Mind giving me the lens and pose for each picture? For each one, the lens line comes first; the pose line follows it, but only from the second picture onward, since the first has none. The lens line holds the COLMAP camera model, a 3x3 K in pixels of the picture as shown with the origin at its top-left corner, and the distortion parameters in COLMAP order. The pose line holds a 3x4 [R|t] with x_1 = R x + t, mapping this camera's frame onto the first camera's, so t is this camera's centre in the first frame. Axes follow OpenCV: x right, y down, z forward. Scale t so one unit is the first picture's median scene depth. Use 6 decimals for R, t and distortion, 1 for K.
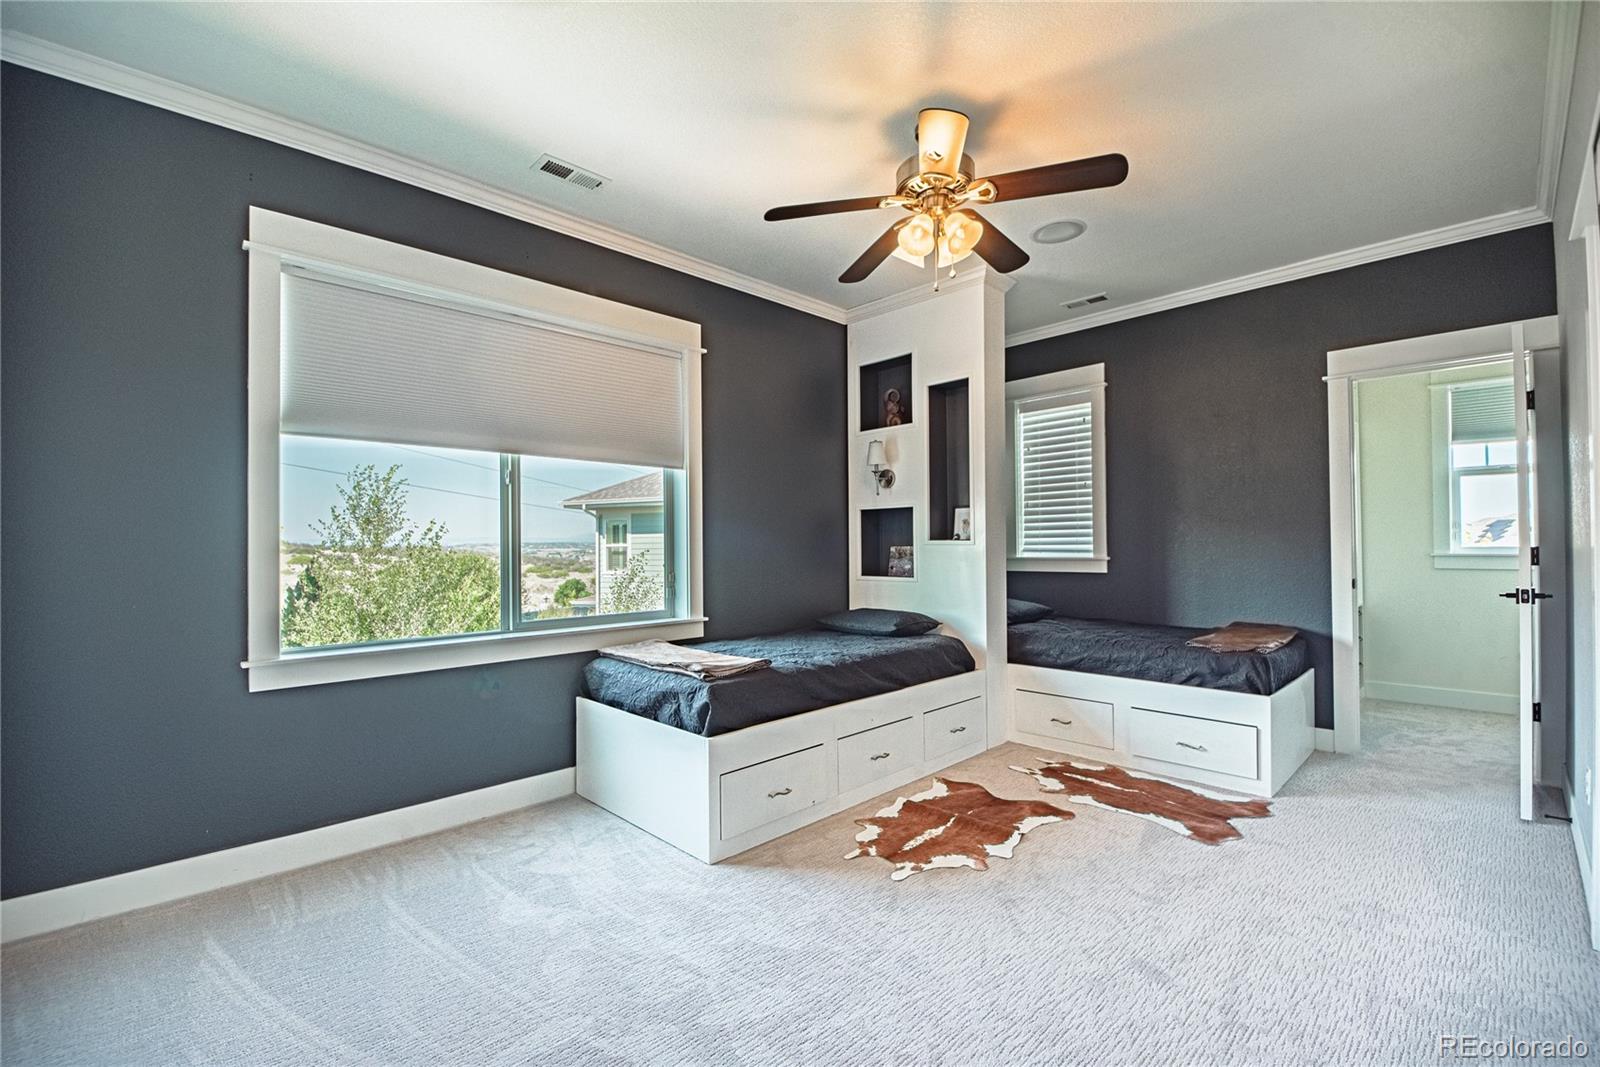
lens RADIAL K [[674.3, 0, 777.3], [0, 674.3, 545.7], [0, 0, 1]] dist [-0.000234, -0.000319]
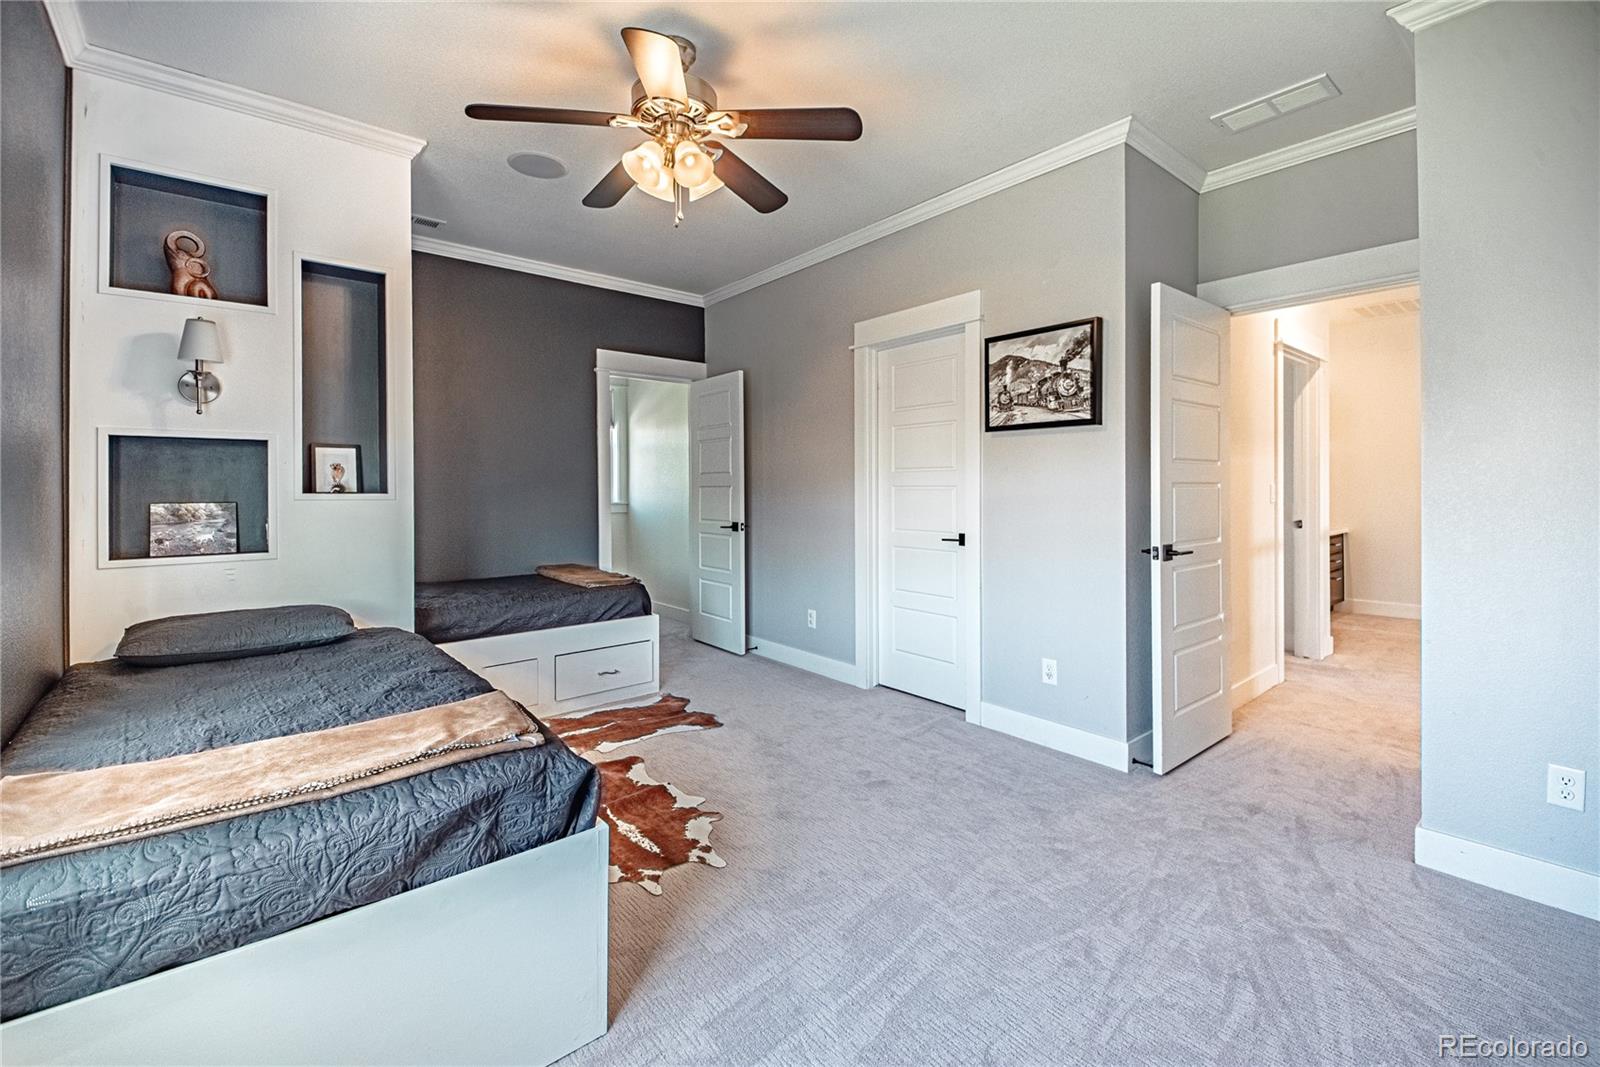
lens RADIAL K [[686.2, 0, 804.1], [0, 686.2, 492.5], [0, 0, 1]] dist [0.000131, -0.000253]
pose [[0.040703, 0.003533, 0.999165, -0.612219], [0.003948, 0.999985, -0.003697, -0.006228], [-0.999164, 0.004095, 0.040688, 0.690570]]
